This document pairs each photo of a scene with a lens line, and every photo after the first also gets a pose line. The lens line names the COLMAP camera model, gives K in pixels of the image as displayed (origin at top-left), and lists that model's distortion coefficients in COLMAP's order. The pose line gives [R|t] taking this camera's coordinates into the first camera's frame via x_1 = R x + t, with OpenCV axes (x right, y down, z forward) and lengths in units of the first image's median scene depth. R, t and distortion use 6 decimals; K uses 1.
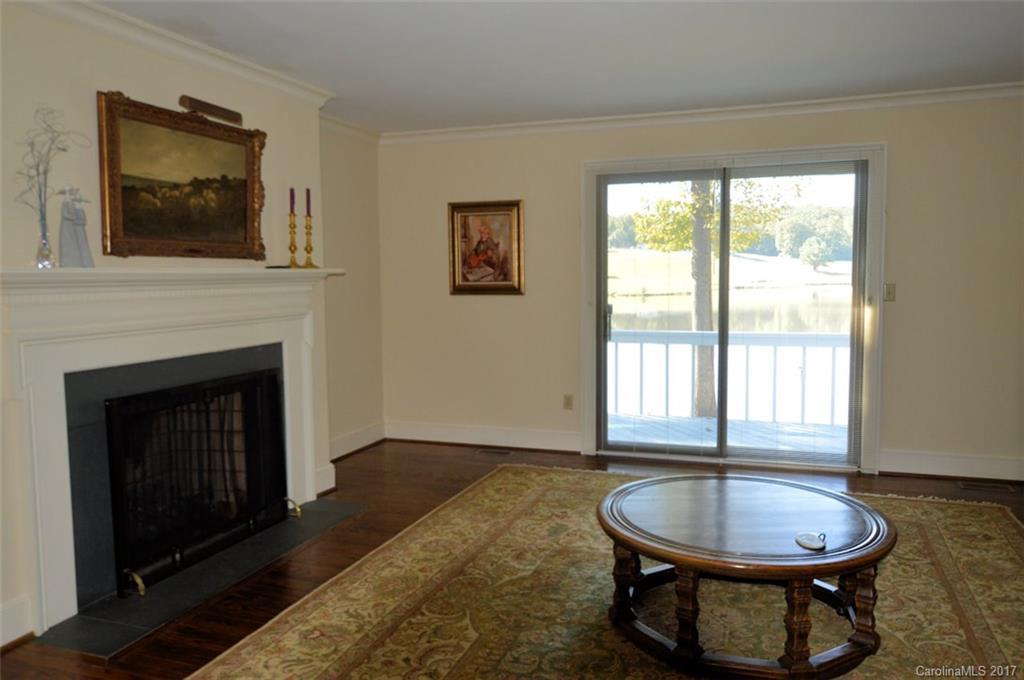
lens RADIAL K [[772.2, 0, 512.0], [0, 772.2, 340.0], [0, 0, 1]] dist [-0.003067, 0.003436]
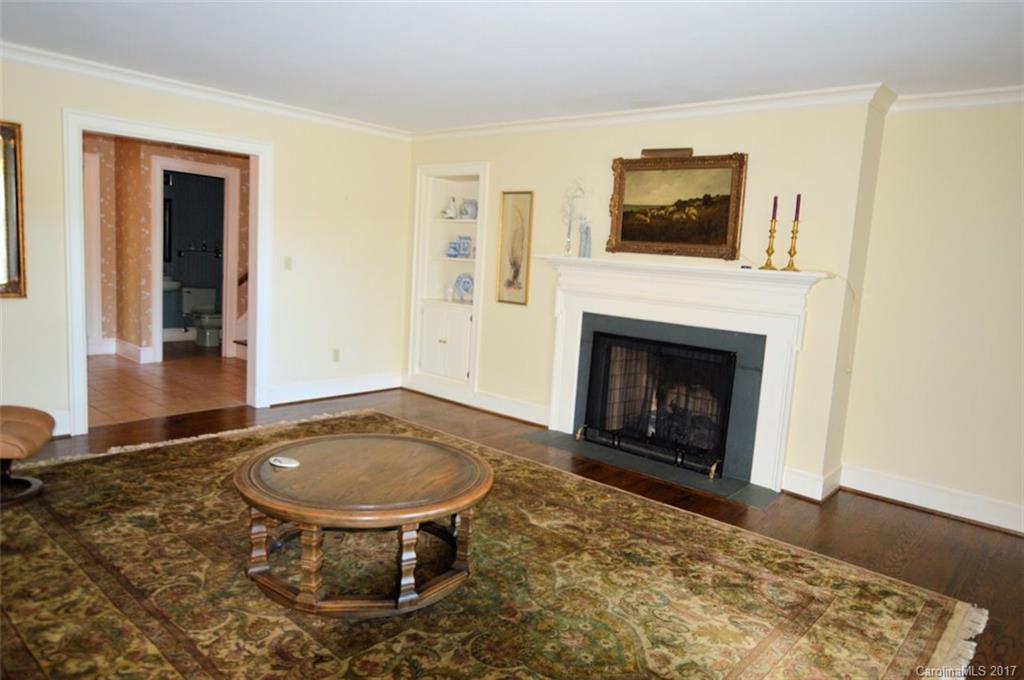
lens RADIAL K [[678.3, 0, 512.0], [0, 678.3, 340.0], [0, 0, 1]] dist [-0.002238, -0.000544]
pose [[-0.370865, 0.110034, -0.922145, 0.903846], [-0.138067, 0.975389, 0.171915, -0.132044], [0.918366, 0.191075, -0.346545, 1.216056]]
